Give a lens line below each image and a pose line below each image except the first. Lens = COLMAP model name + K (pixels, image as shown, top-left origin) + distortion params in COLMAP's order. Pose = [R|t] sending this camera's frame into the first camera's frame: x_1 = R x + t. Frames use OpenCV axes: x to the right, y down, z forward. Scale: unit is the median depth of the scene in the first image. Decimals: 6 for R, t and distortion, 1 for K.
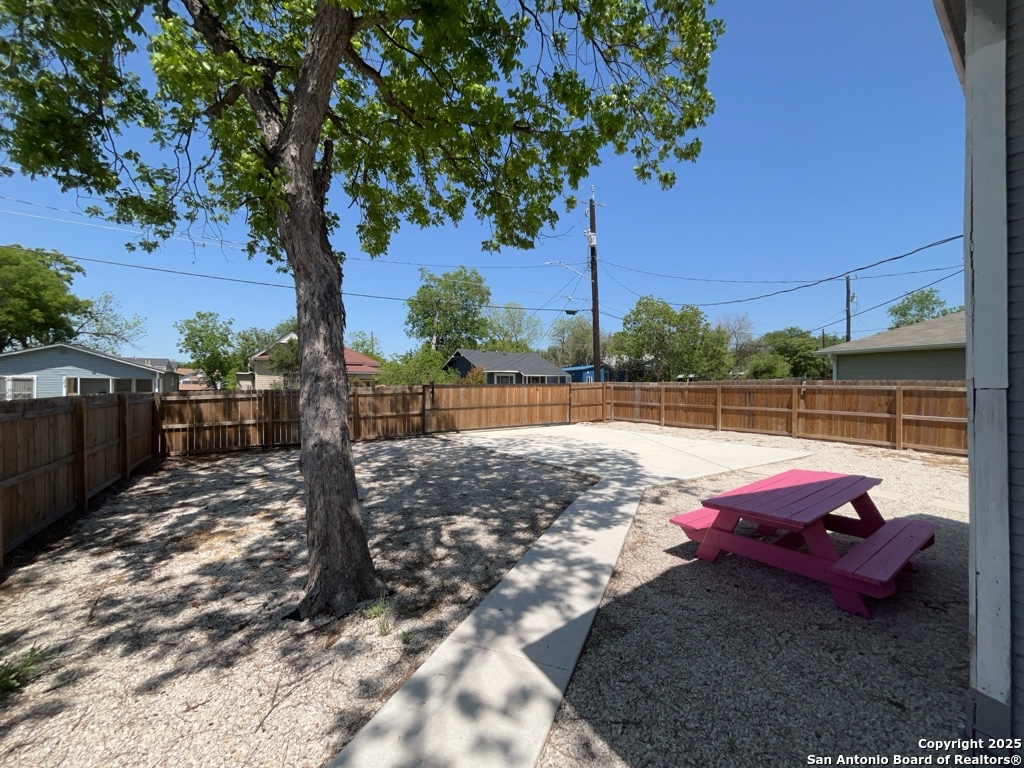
lens RADIAL K [[413.3, 0, 513.4], [0, 413.3, 385.7], [0, 0, 1]] dist [-0.002994, 0.000044]
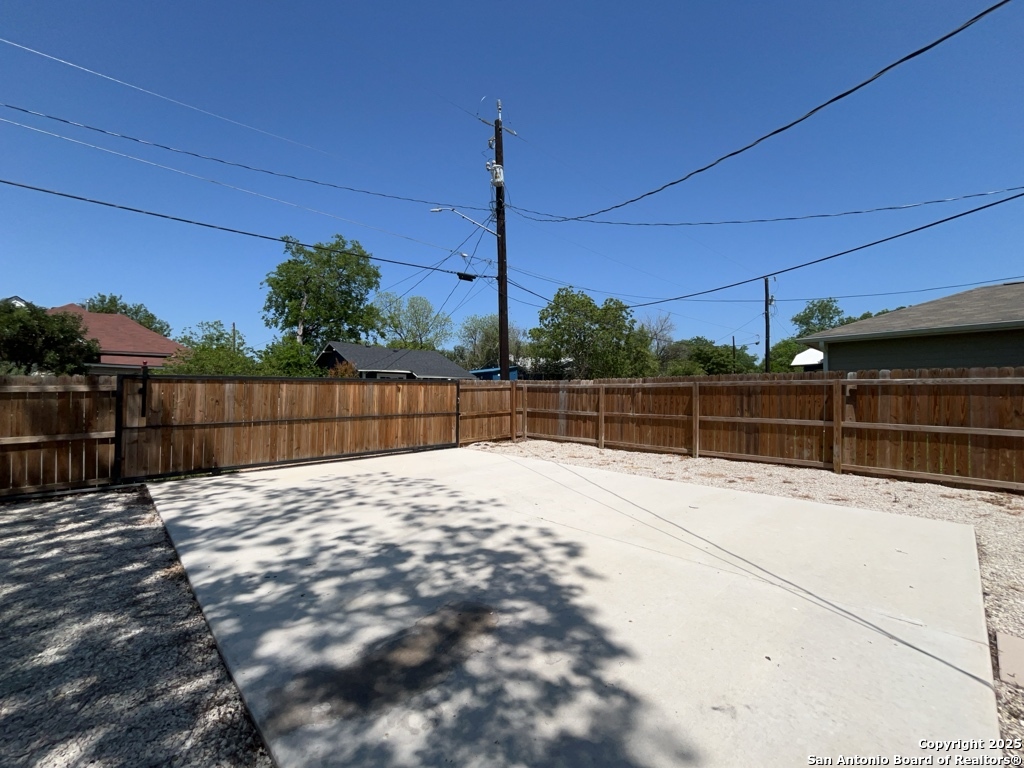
lens RADIAL K [[413.3, 0, 513.4], [0, 413.3, 385.7], [0, 0, 1]] dist [-0.002994, 0.000044]
pose [[0.980286, 0.007511, 0.197440, 0.092840], [-0.003516, 0.999782, -0.020576, 0.014189], [-0.197552, 0.019476, 0.980099, 0.366025]]
